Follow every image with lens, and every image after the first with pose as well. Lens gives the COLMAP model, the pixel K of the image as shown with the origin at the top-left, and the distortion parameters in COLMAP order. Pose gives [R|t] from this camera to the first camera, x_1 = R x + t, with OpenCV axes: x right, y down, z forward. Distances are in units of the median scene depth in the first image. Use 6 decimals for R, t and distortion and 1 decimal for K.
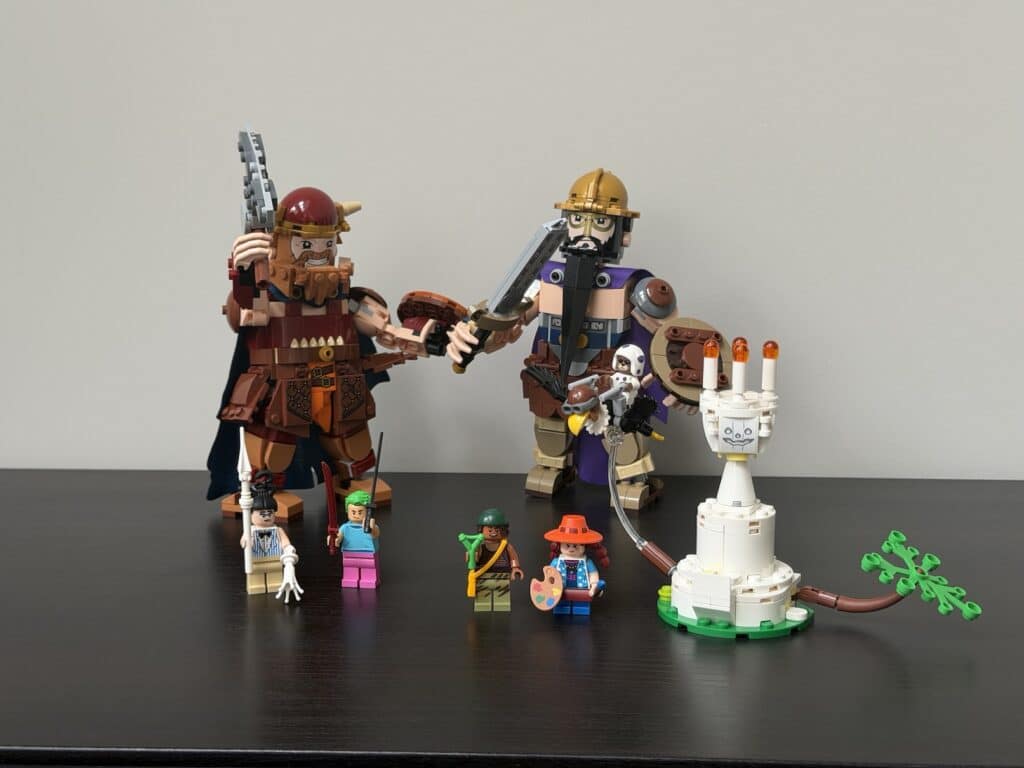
lens RADIAL K [[1483.7, 0, 514.1], [0, 1483.7, 387.8], [0, 0, 1]] dist [0.098704, -0.019852]
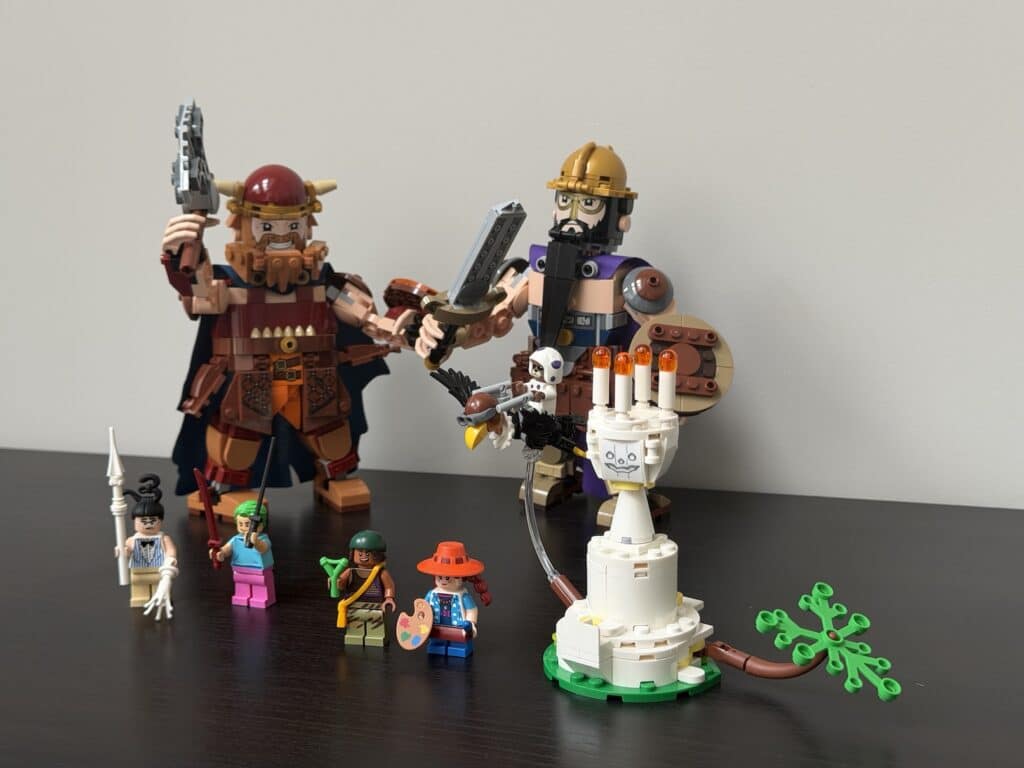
lens RADIAL K [[1483.7, 0, 514.1], [0, 1483.7, 387.8], [0, 0, 1]] dist [0.098704, -0.019852]
pose [[0.974259, 0.031951, -0.223157, 0.255309], [-0.027416, 0.999350, 0.023392, -0.025407], [0.223759, -0.016672, 0.974502, 0.150058]]
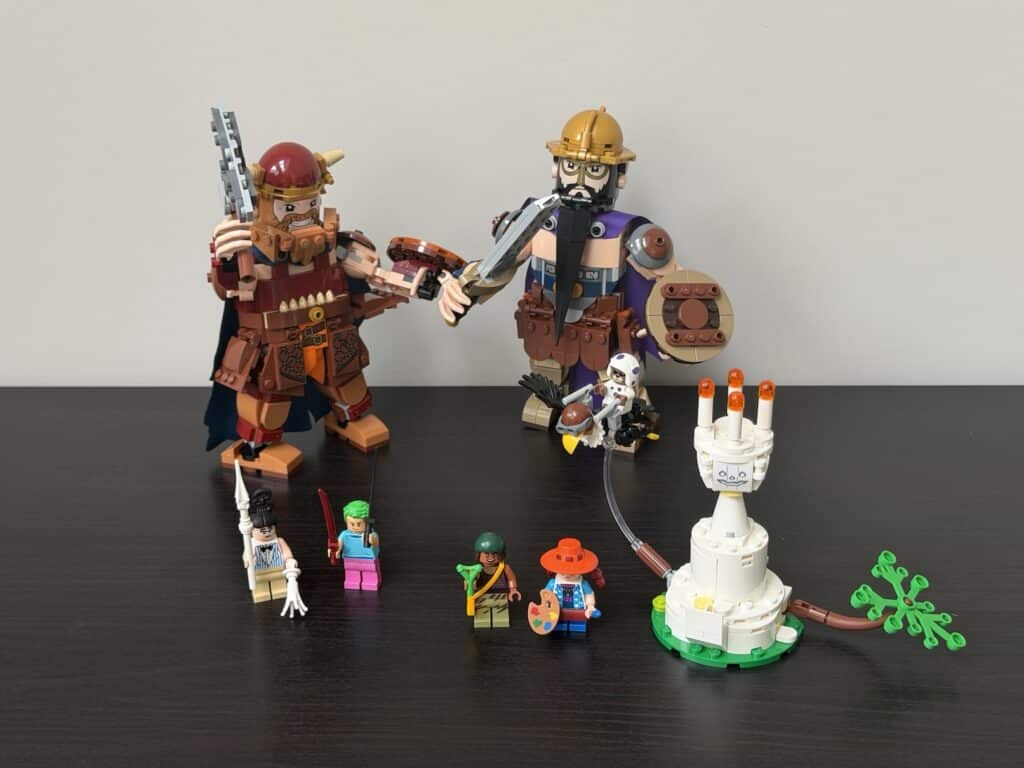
lens RADIAL K [[1483.7, 0, 514.1], [0, 1483.7, 387.8], [0, 0, 1]] dist [0.098704, -0.019852]
pose [[0.999753, -0.021948, -0.003441, 0.007757], [0.022103, 0.967124, 0.253341, -0.260061], [-0.002233, -0.253355, 0.967371, 0.042733]]
